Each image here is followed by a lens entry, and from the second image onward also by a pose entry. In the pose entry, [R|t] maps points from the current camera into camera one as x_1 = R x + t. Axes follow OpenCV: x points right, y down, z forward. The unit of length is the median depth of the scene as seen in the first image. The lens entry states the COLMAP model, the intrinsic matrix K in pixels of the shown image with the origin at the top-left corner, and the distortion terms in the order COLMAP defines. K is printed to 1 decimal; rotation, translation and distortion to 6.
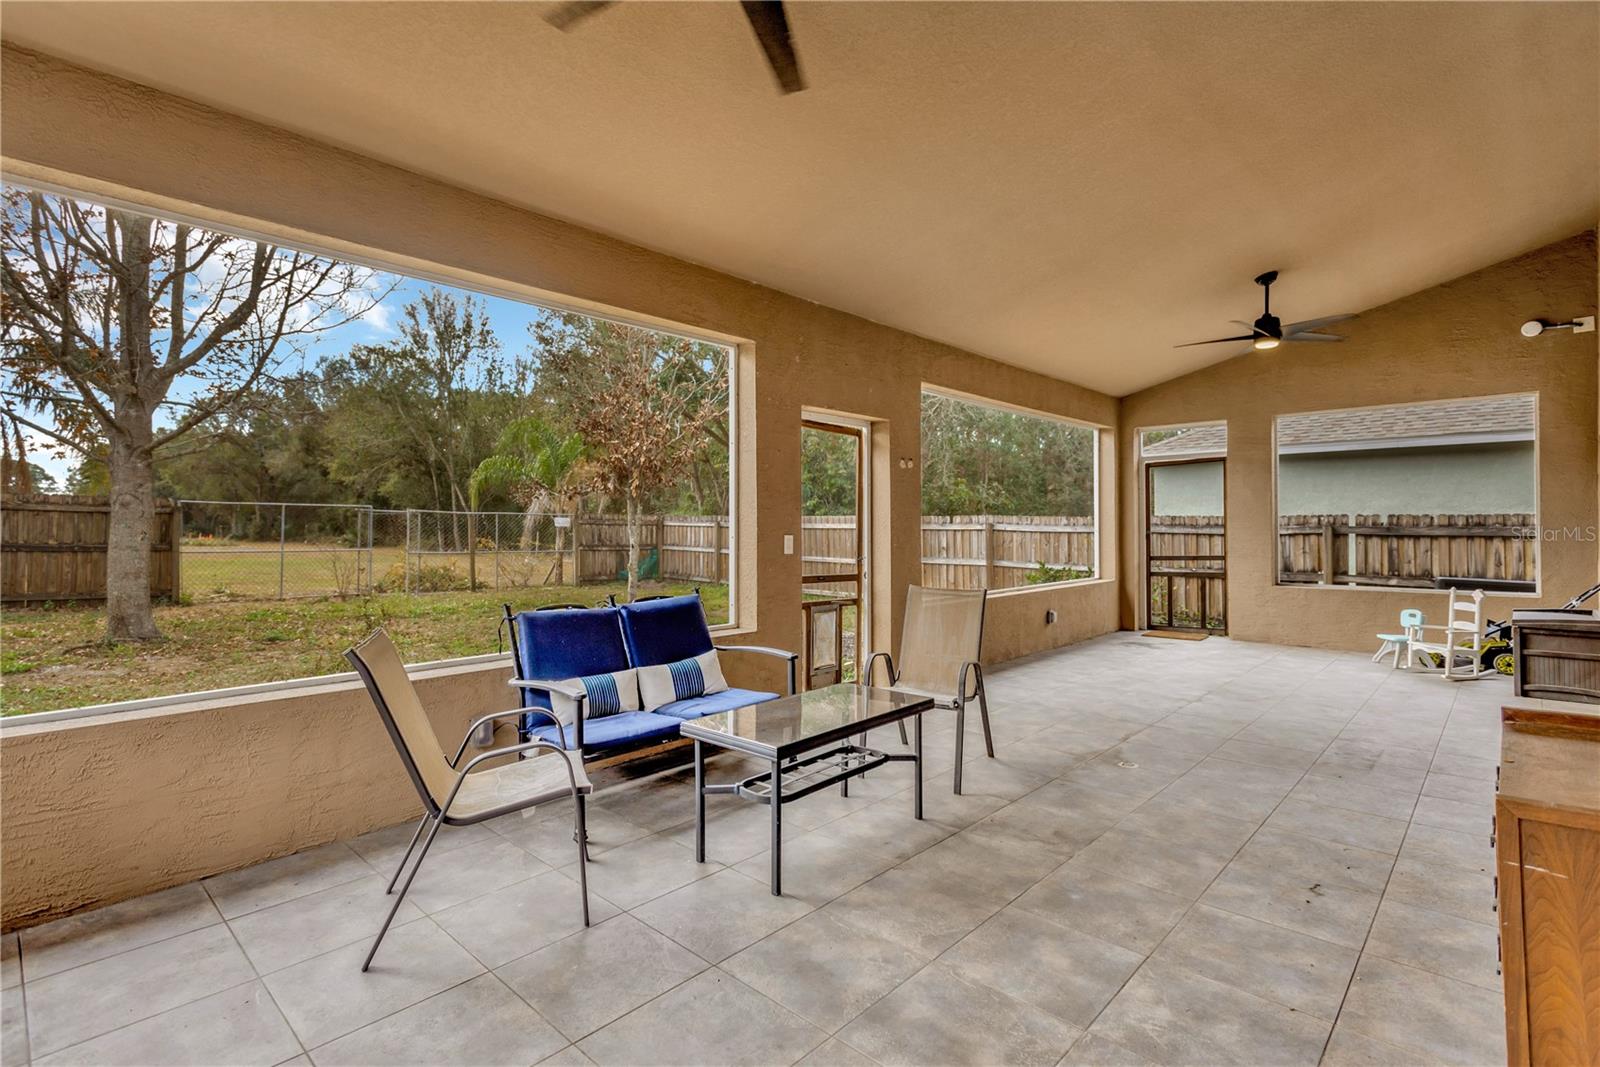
lens RADIAL K [[749.1, 0, 799.7], [0, 749.1, 521.8], [0, 0, 1]] dist [0.014755, -0.001080]
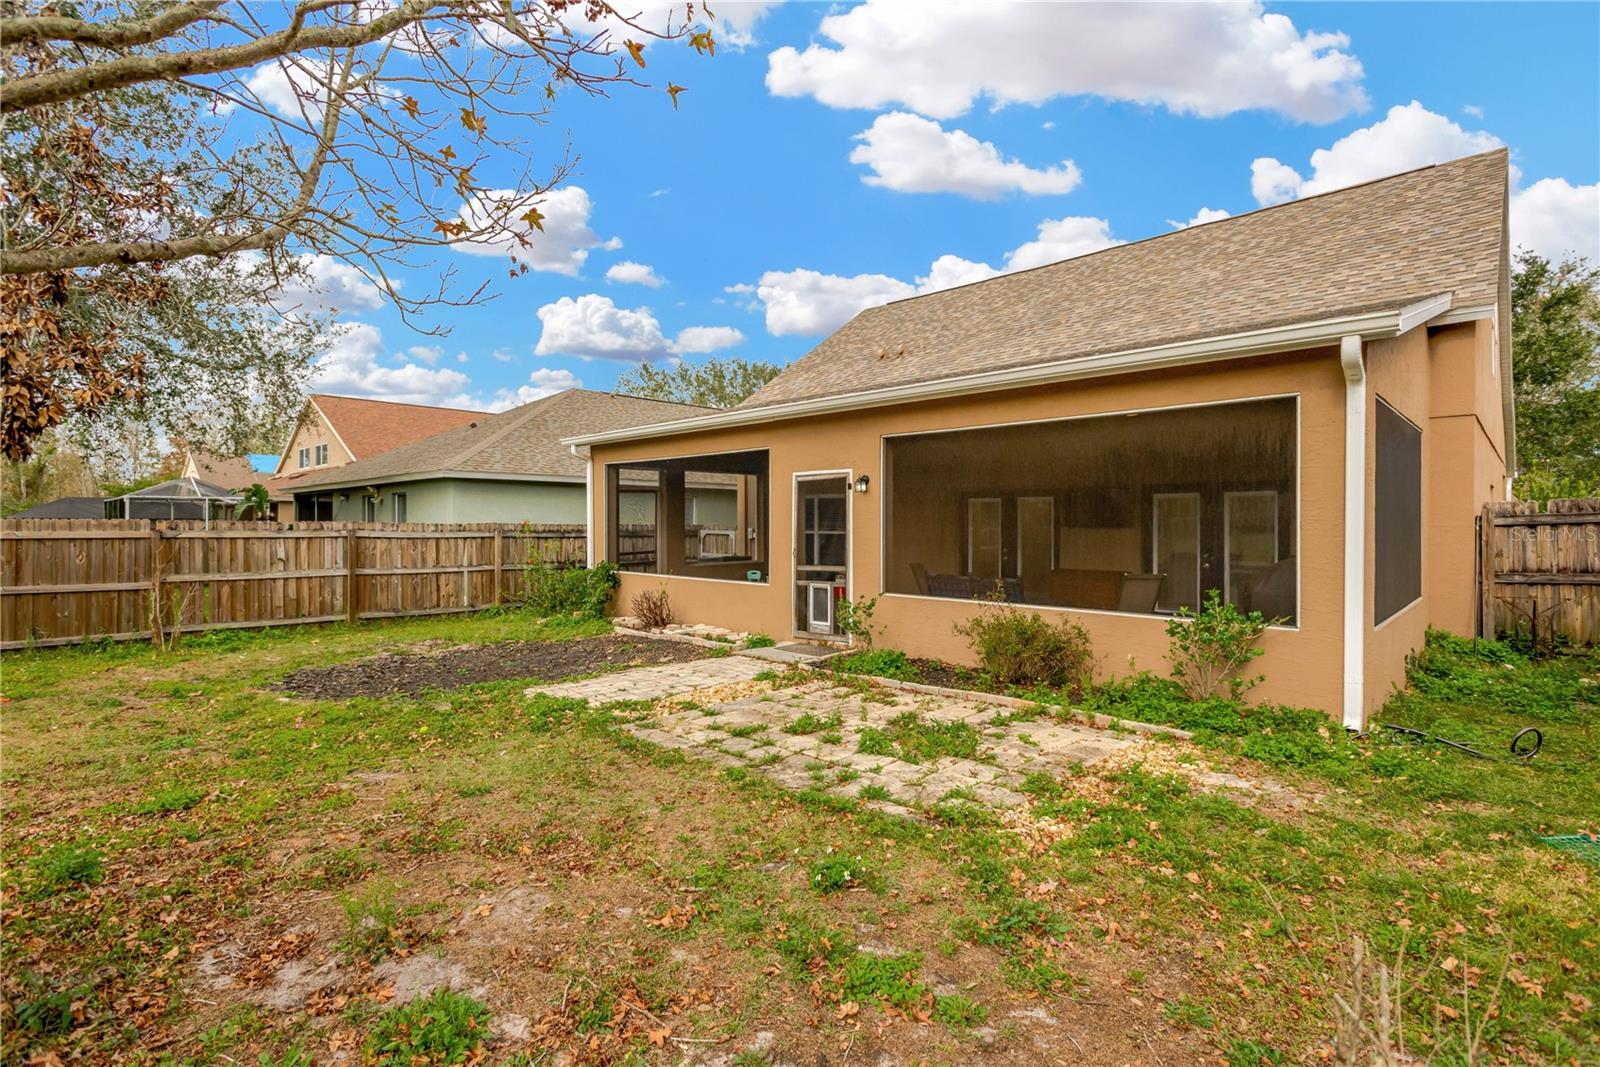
lens RADIAL K [[749.1, 0, 792.1], [0, 749.1, 525.2], [0, 0, 1]] dist [0.014755, -0.001080]
pose [[0.008984, 0.002183, 0.999957, -0.998360], [-0.002943, 0.999993, -0.002156, -0.004902], [-0.999955, -0.002923, 0.008990, 0.645034]]
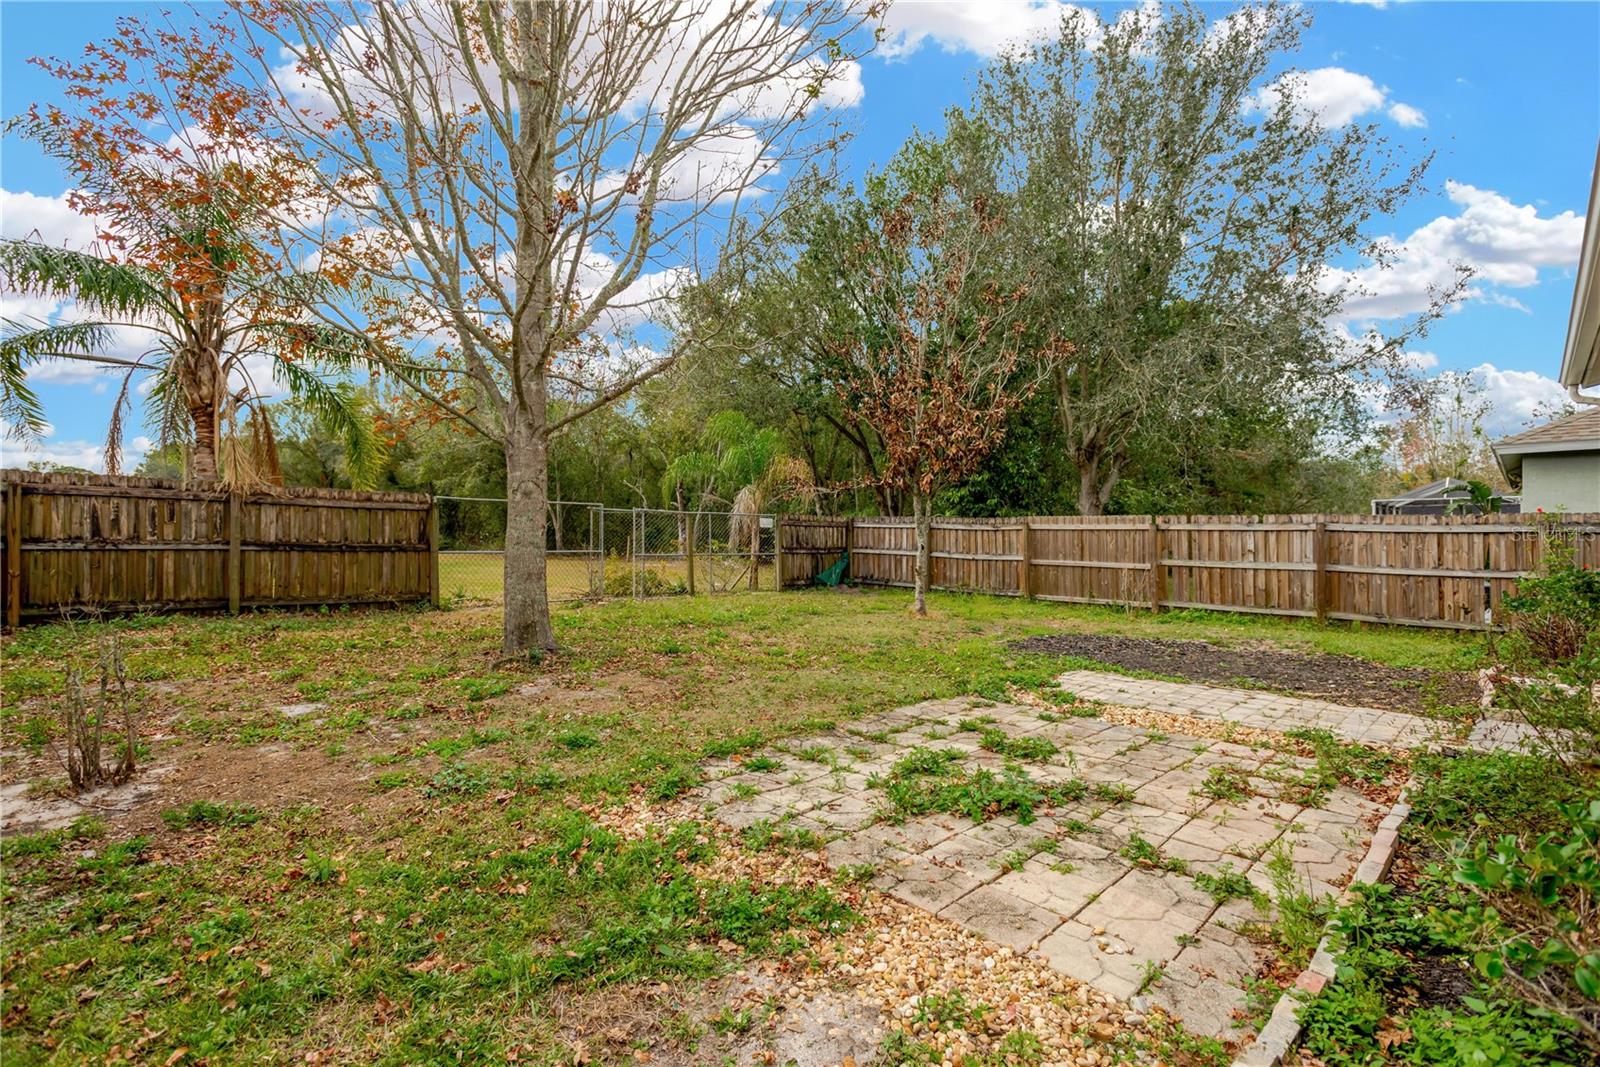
lens RADIAL K [[749.1, 0, 797.0], [0, 749.1, 534.5], [0, 0, 1]] dist [0.014755, -0.001080]
pose [[0.999744, 0.001827, -0.022538, -0.504630], [-0.001653, 0.999969, 0.007719, 0.014682], [0.022552, -0.007680, 0.999716, 0.139661]]
